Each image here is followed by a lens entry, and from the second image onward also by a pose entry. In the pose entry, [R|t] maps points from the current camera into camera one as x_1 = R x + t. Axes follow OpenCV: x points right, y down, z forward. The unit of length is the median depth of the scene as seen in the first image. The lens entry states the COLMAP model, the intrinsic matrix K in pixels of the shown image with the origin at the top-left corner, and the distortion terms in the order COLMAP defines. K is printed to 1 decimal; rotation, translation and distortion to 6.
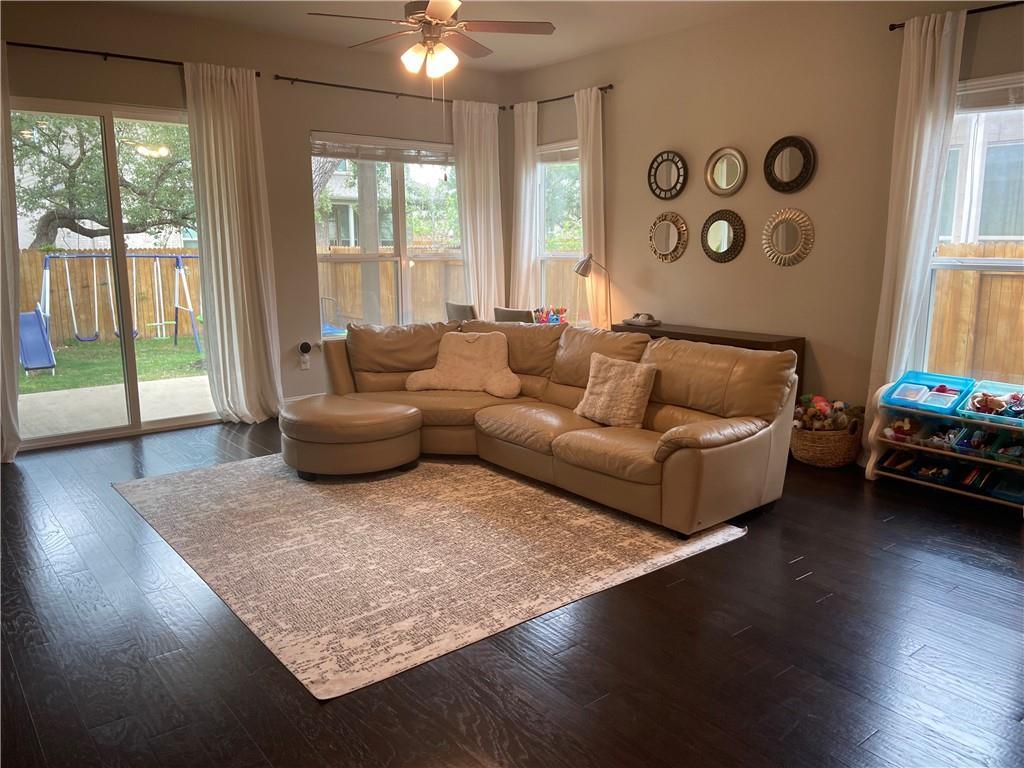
lens RADIAL K [[769.3, 0, 515.8], [0, 769.3, 379.9], [0, 0, 1]] dist [0.099100, -0.098573]
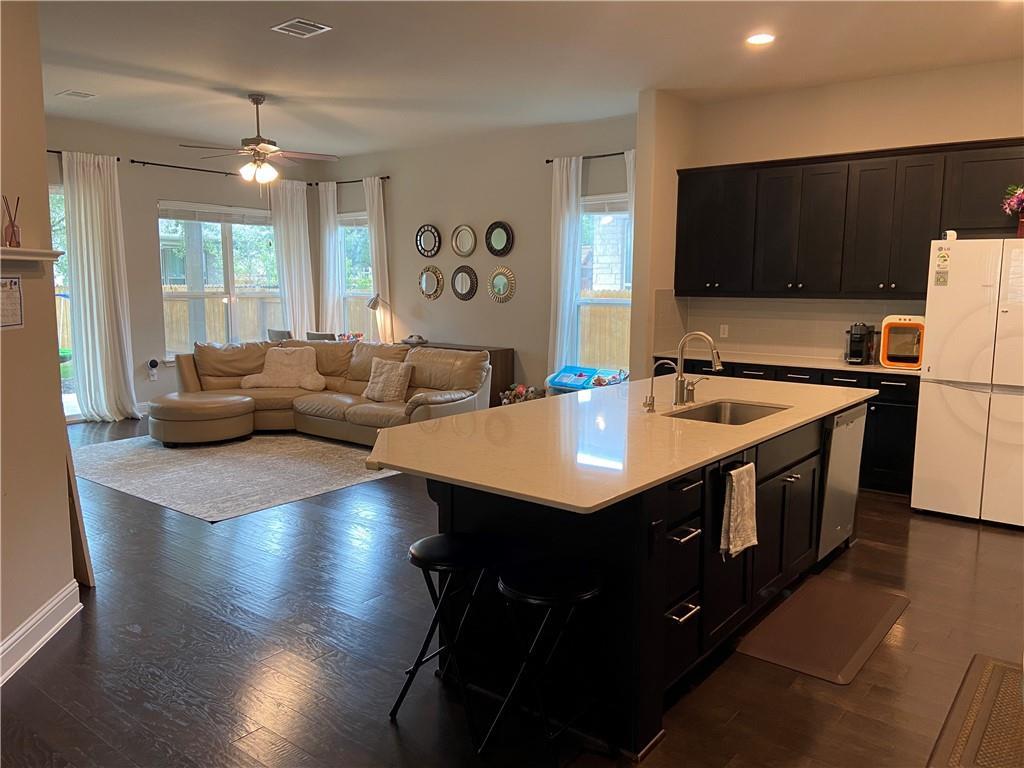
lens RADIAL K [[769.3, 0, 518.1], [0, 769.3, 379.5], [0, 0, 1]] dist [0.099100, -0.098573]
pose [[0.973010, -0.020324, 0.229865, 0.025275], [0.032095, 0.998352, -0.047583, 0.088090], [-0.228519, 0.053676, 0.972059, -0.537566]]
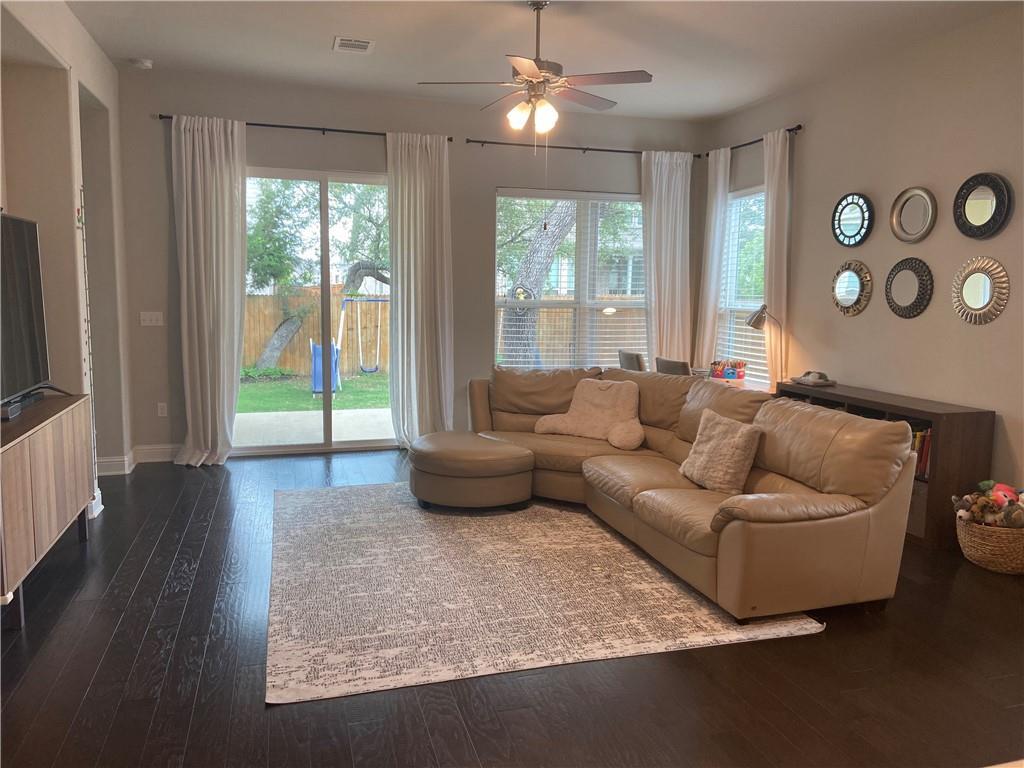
lens RADIAL K [[769.3, 0, 515.3], [0, 769.3, 378.5], [0, 0, 1]] dist [0.099100, -0.098573]
pose [[0.926694, 0.059683, -0.371047, 0.223879], [-0.083436, 0.995343, -0.048282, -0.006824], [0.366437, 0.075701, 0.927358, 0.043759]]
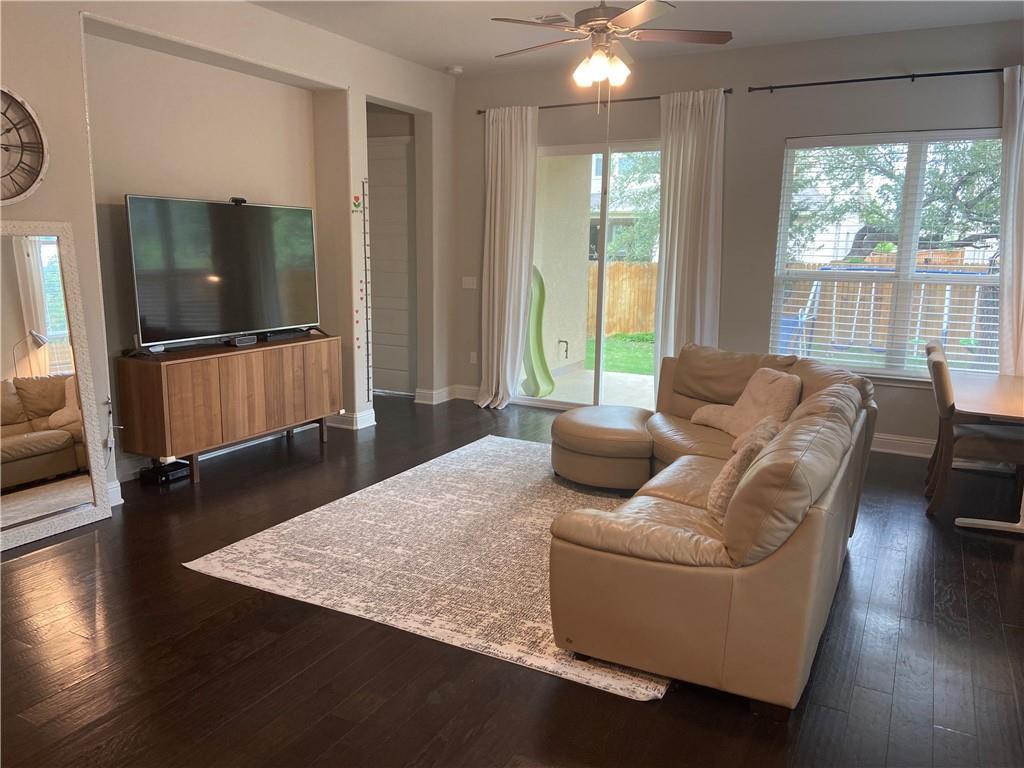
lens RADIAL K [[769.3, 0, 517.6], [0, 769.3, 382.3], [0, 0, 1]] dist [0.099100, -0.098573]
pose [[0.399823, 0.169884, -0.900711, 0.636908], [-0.180510, 0.978023, 0.104338, -0.096326], [0.898642, 0.120870, 0.421702, 0.454671]]
